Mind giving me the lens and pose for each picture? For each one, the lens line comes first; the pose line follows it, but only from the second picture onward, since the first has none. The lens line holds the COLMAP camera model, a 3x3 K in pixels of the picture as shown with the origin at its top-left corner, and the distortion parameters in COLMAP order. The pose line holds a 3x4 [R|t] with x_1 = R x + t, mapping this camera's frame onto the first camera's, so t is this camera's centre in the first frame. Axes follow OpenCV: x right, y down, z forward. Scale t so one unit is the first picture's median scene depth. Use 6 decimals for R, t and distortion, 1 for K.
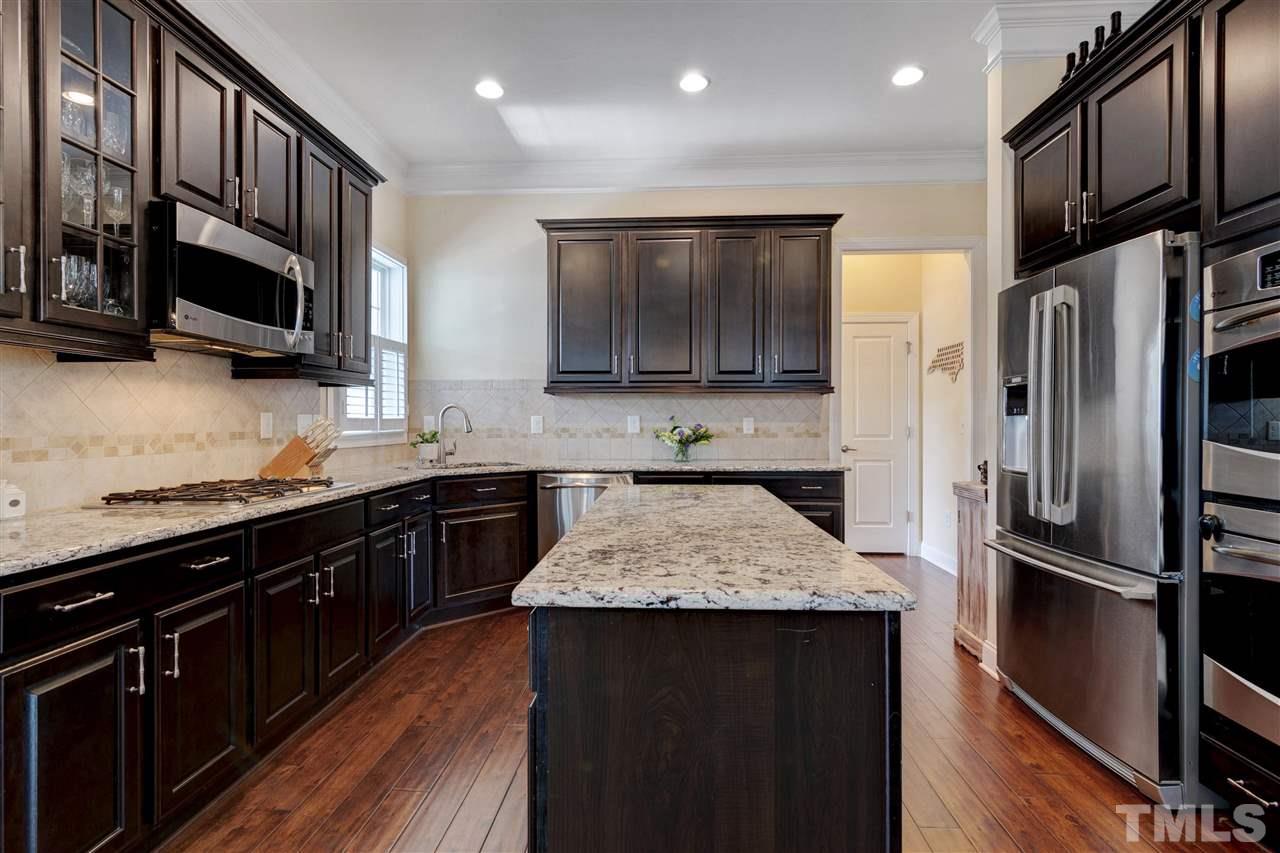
lens RADIAL K [[618.8, 0, 641.4], [0, 618.8, 422.6], [0, 0, 1]] dist [0.002519, 0.000338]
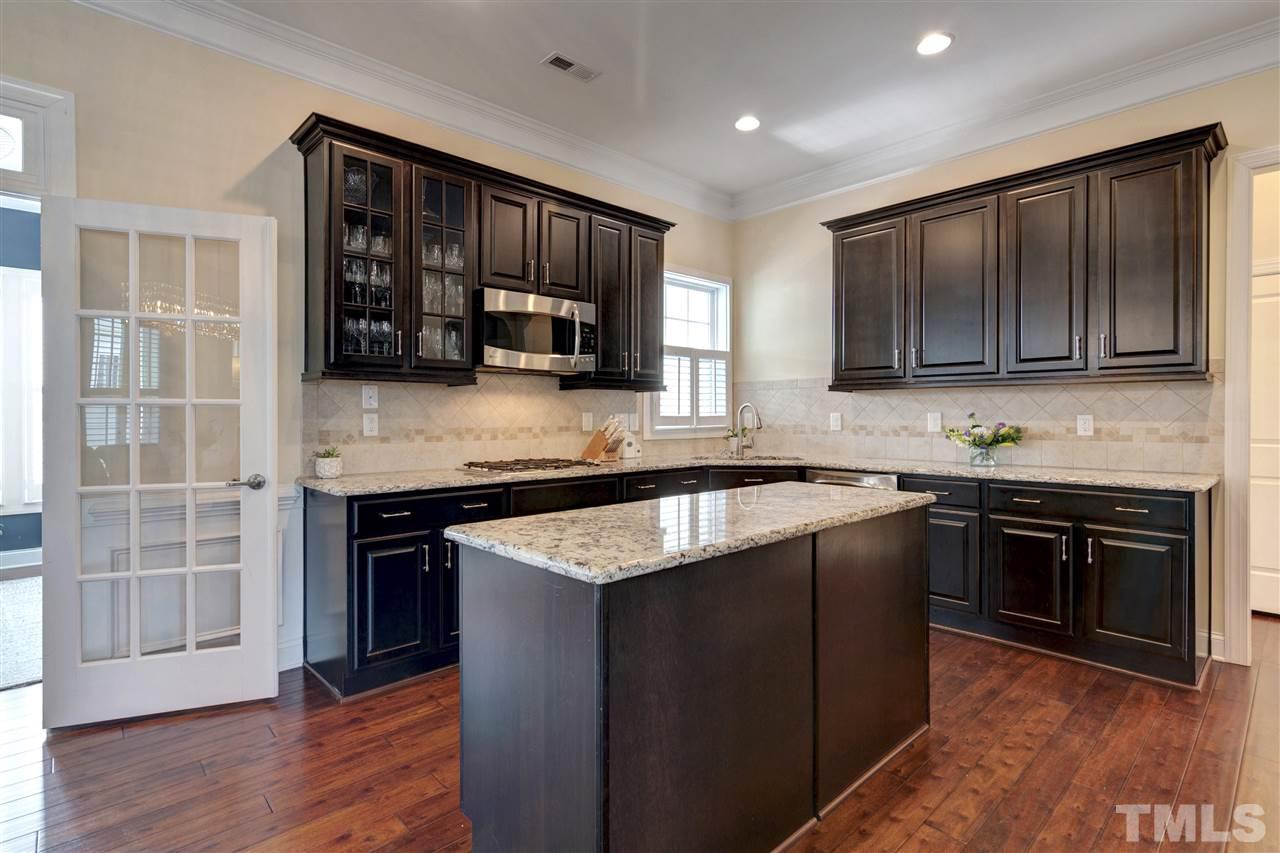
lens RADIAL K [[620.6, 0, 636.3], [0, 620.6, 416.5], [0, 0, 1]] dist [0.000712, 0.000211]
pose [[0.719184, 0.002013, -0.694817, 0.333168], [-0.001107, 0.999998, 0.001751, -0.007472], [0.694819, -0.000490, 0.719185, 0.042532]]
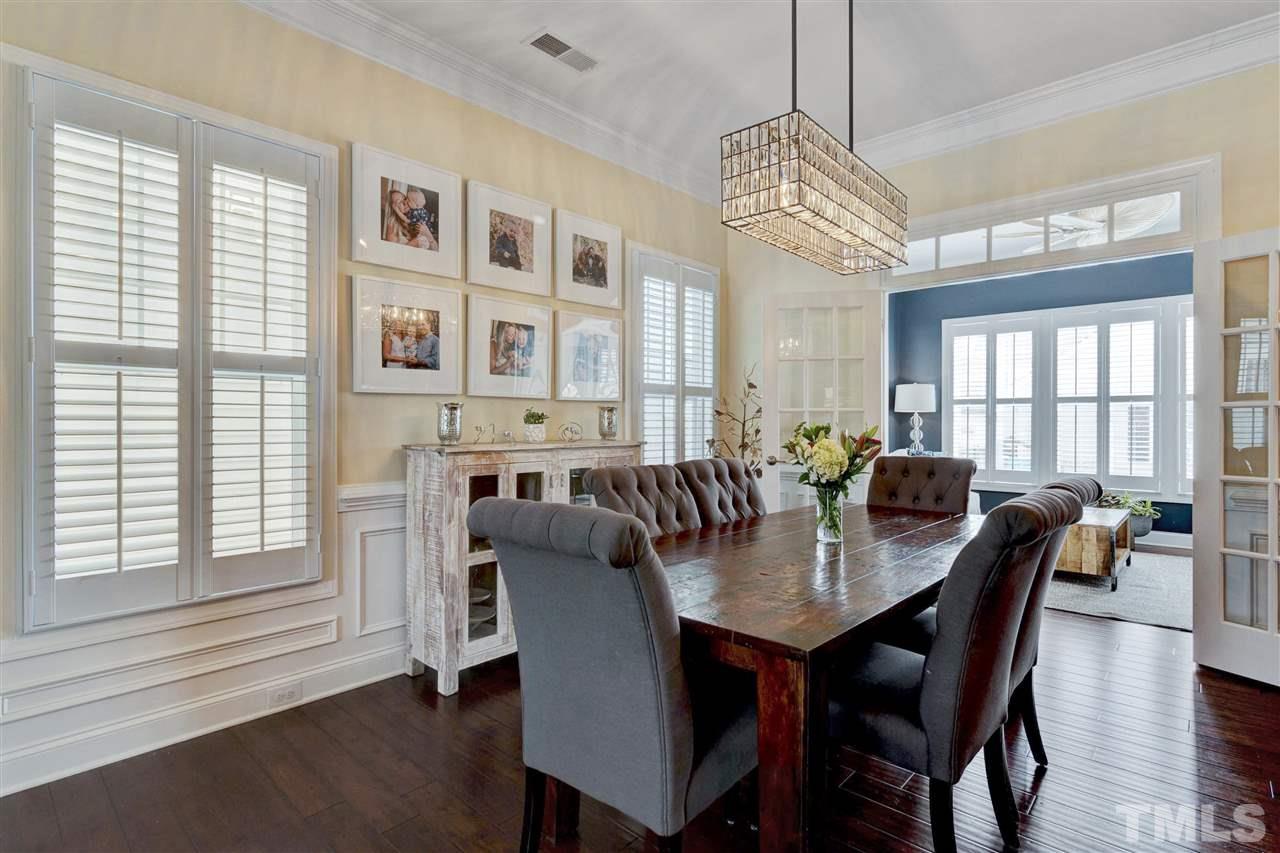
lens RADIAL K [[625.3, 0, 641.0], [0, 625.3, 423.8], [0, 0, 1]] dist [-0.002766, -0.000204]
pose [[-0.632249, 0.001855, -0.774763, 0.525284], [-0.000985, 0.999994, 0.003198, 0.000169], [0.774765, 0.002785, -0.632244, 0.033881]]
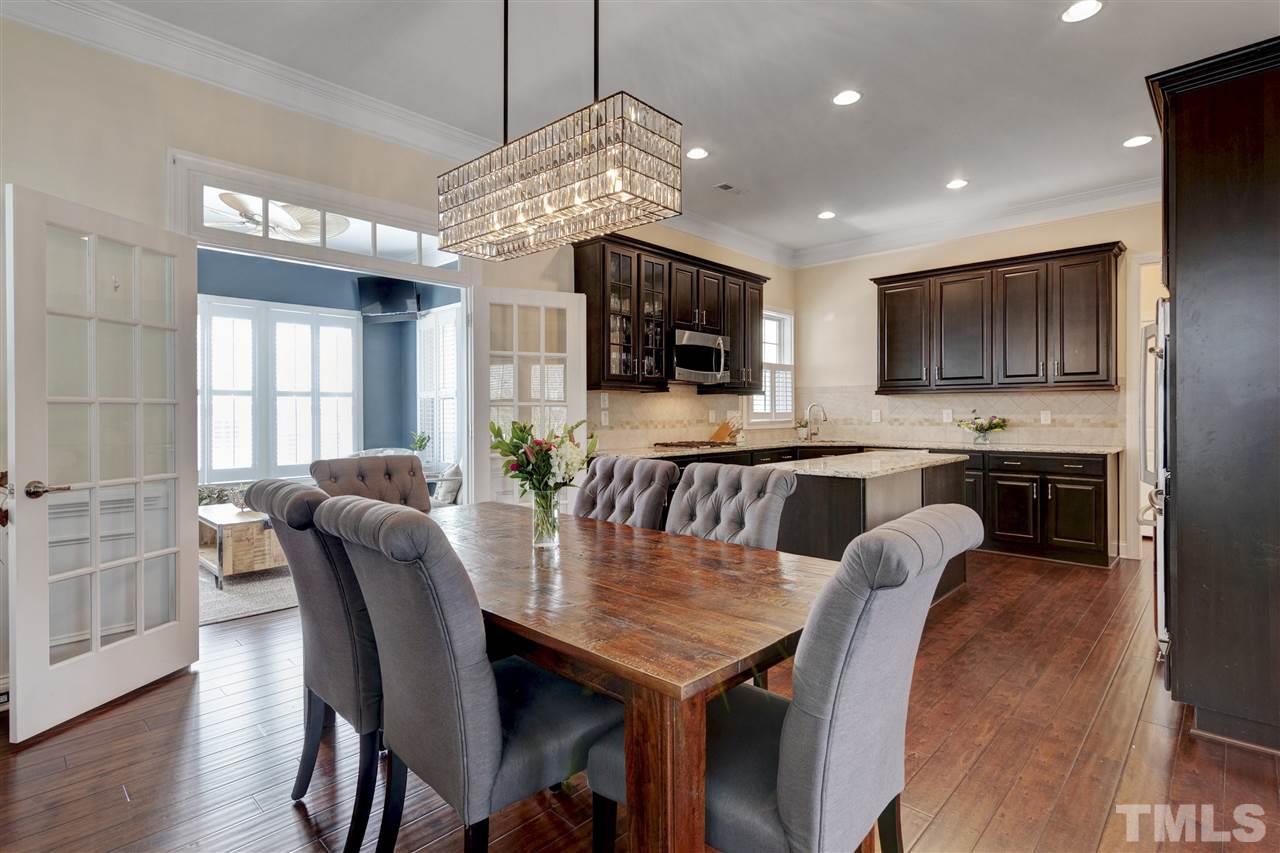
lens RADIAL K [[626.1, 0, 642.1], [0, 626.1, 411.9], [0, 0, 1]] dist [-0.001146, -0.000101]
pose [[0.762422, -0.001999, -0.647076, 0.394721], [0.001472, 0.999998, -0.001355, -0.005741], [0.647078, 0.000080, 0.762424, -0.513768]]
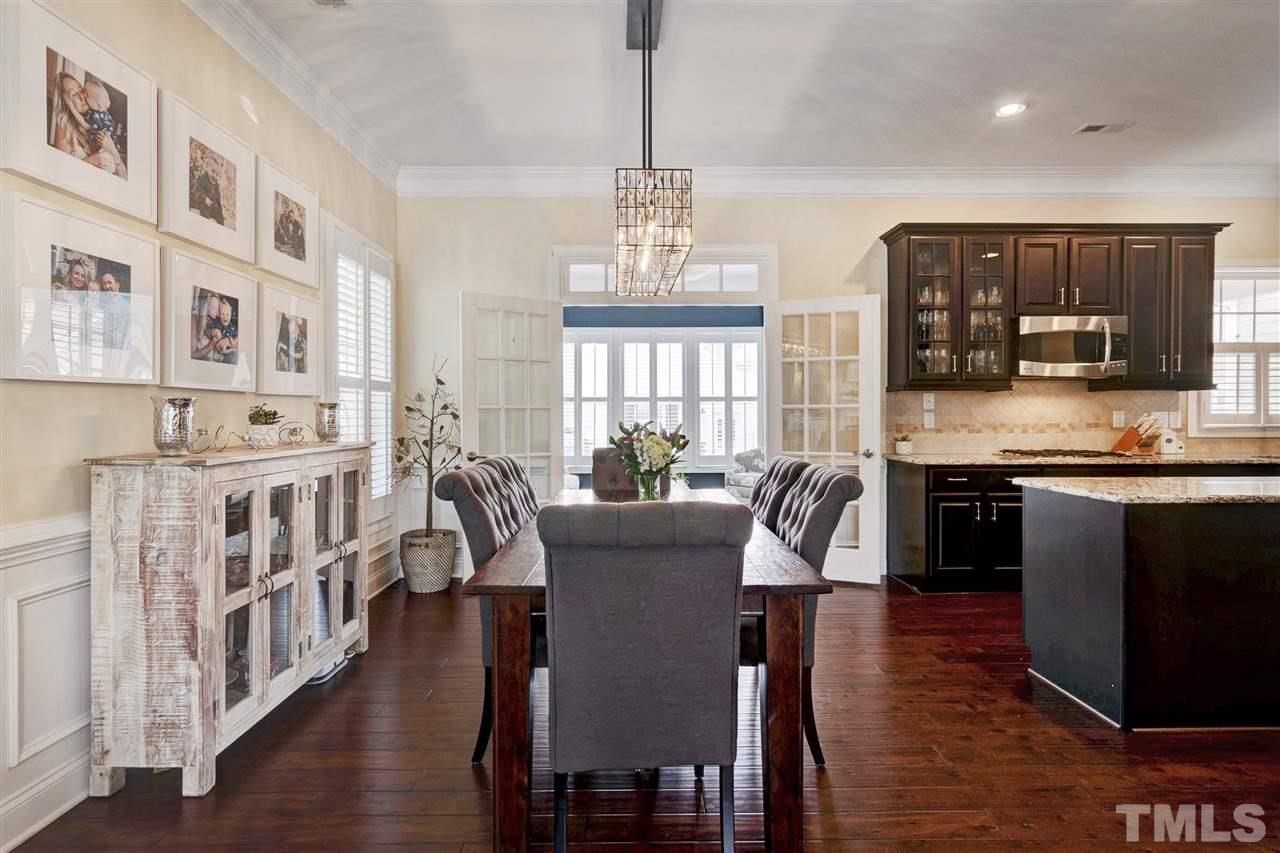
lens RADIAL K [[621.3, 0, 639.4], [0, 621.3, 420.1], [0, 0, 1]] dist [0.002462, 0.001853]
pose [[0.065761, 0.009281, -0.997792, 0.647721], [0.001023, 0.999956, 0.009369, -0.006890], [0.997835, -0.001637, 0.065749, -0.231212]]
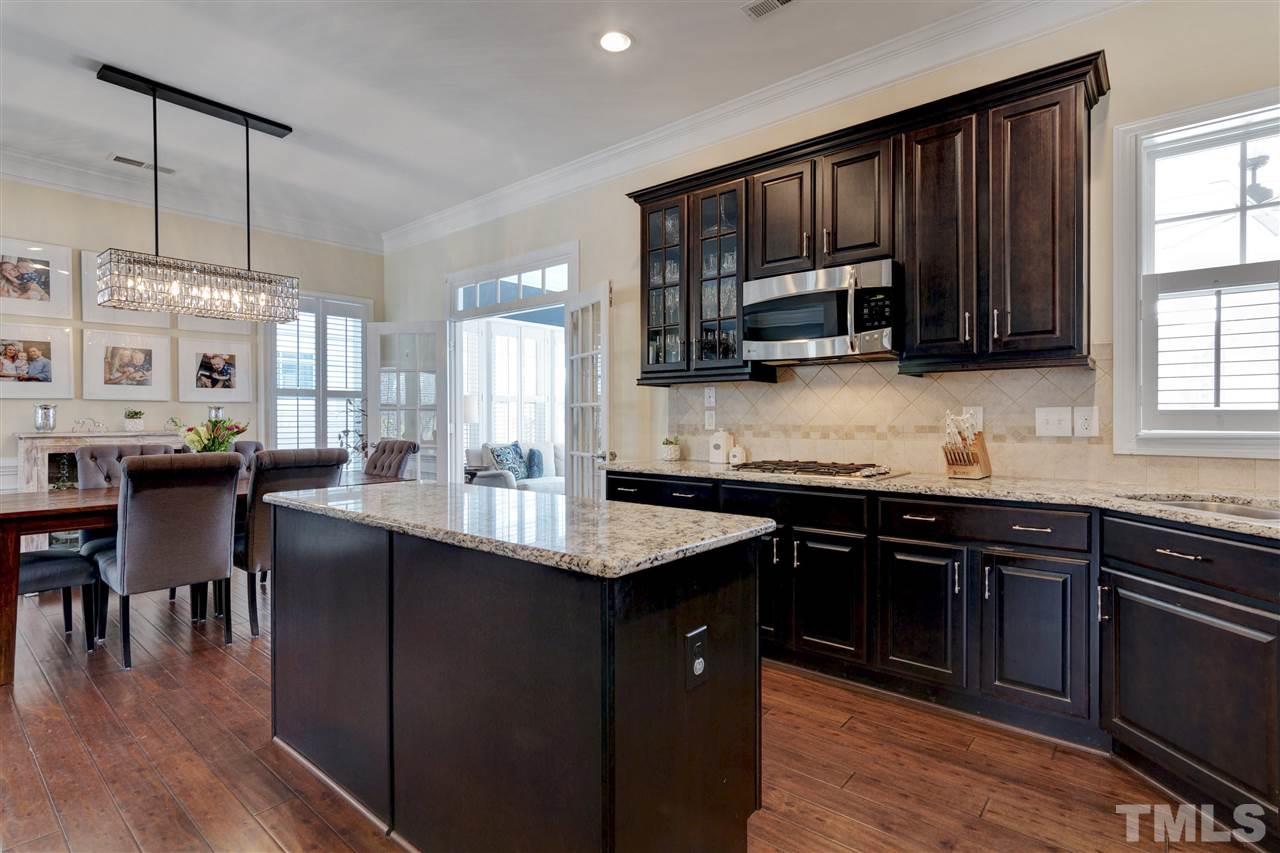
lens RADIAL K [[621.3, 0, 639.4], [0, 621.3, 420.1], [0, 0, 1]] dist [0.002462, 0.001853]
pose [[-0.602940, 0.005691, -0.797766, 0.351383], [0.000514, 0.999977, 0.006745, -0.001639], [0.797786, 0.003656, -0.602929, 0.849266]]
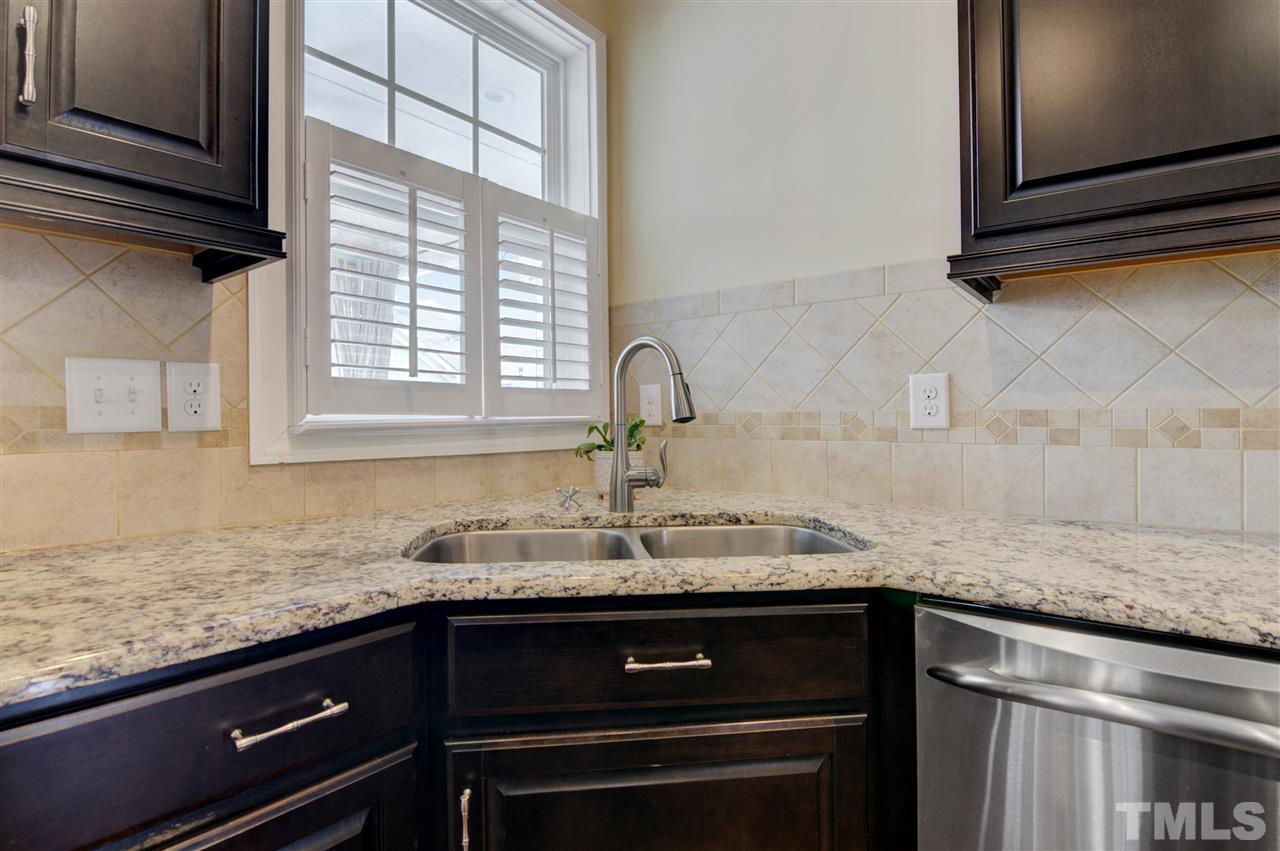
lens RADIAL K [[660.3, 0, 625.7], [0, 660.3, 420.6], [0, 0, 1]] dist [-0.019228, -0.000559]
pose [[0.810974, 0.003497, -0.585072, -0.107603], [-0.002056, 0.999993, 0.003127, 0.014239], [0.585078, -0.001333, 0.810976, 0.701361]]
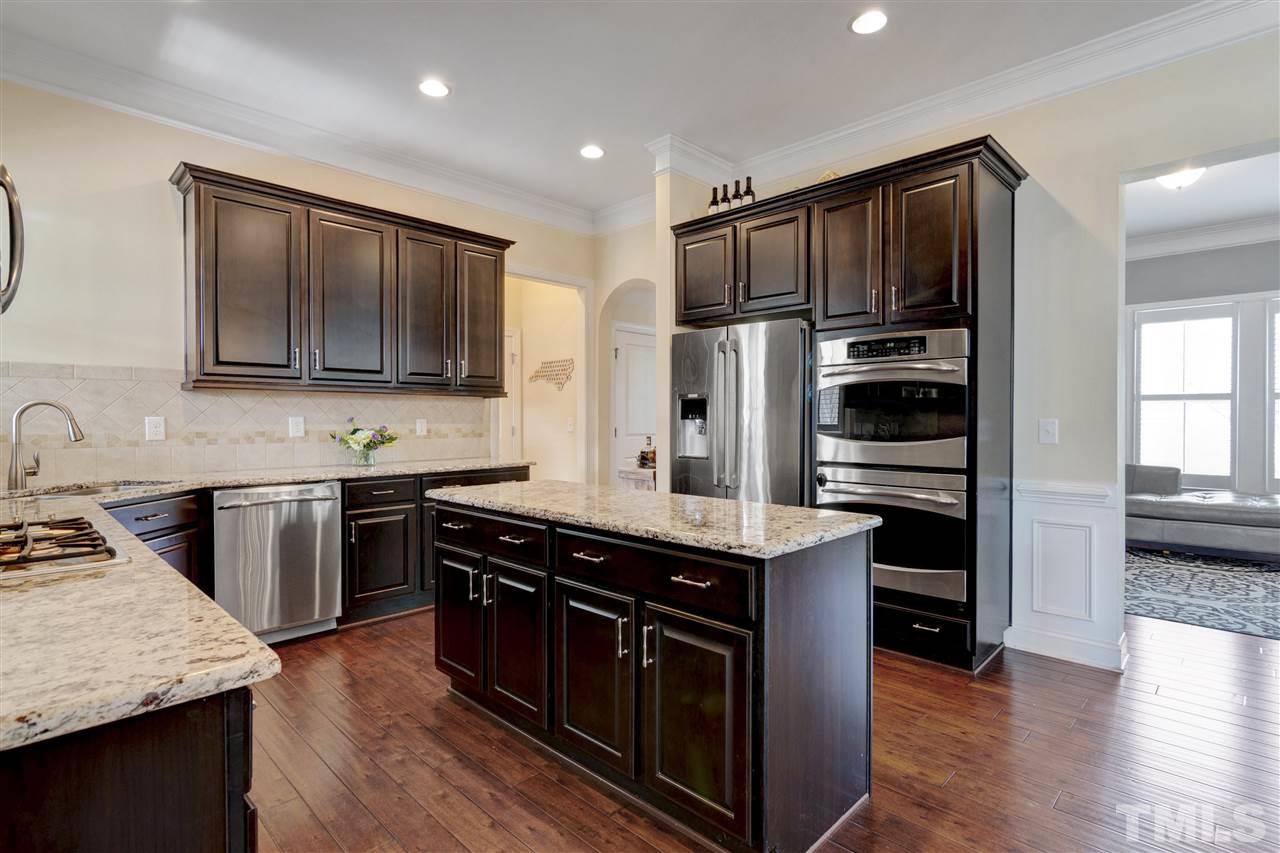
lens RADIAL K [[620.6, 0, 636.3], [0, 620.6, 416.5], [0, 0, 1]] dist [0.000712, 0.000211]
pose [[0.662826, 0.003472, 0.748765, -0.378840], [0.001676, 0.999980, -0.006121, -0.005944], [-0.748771, 0.005312, 0.662807, 0.071358]]
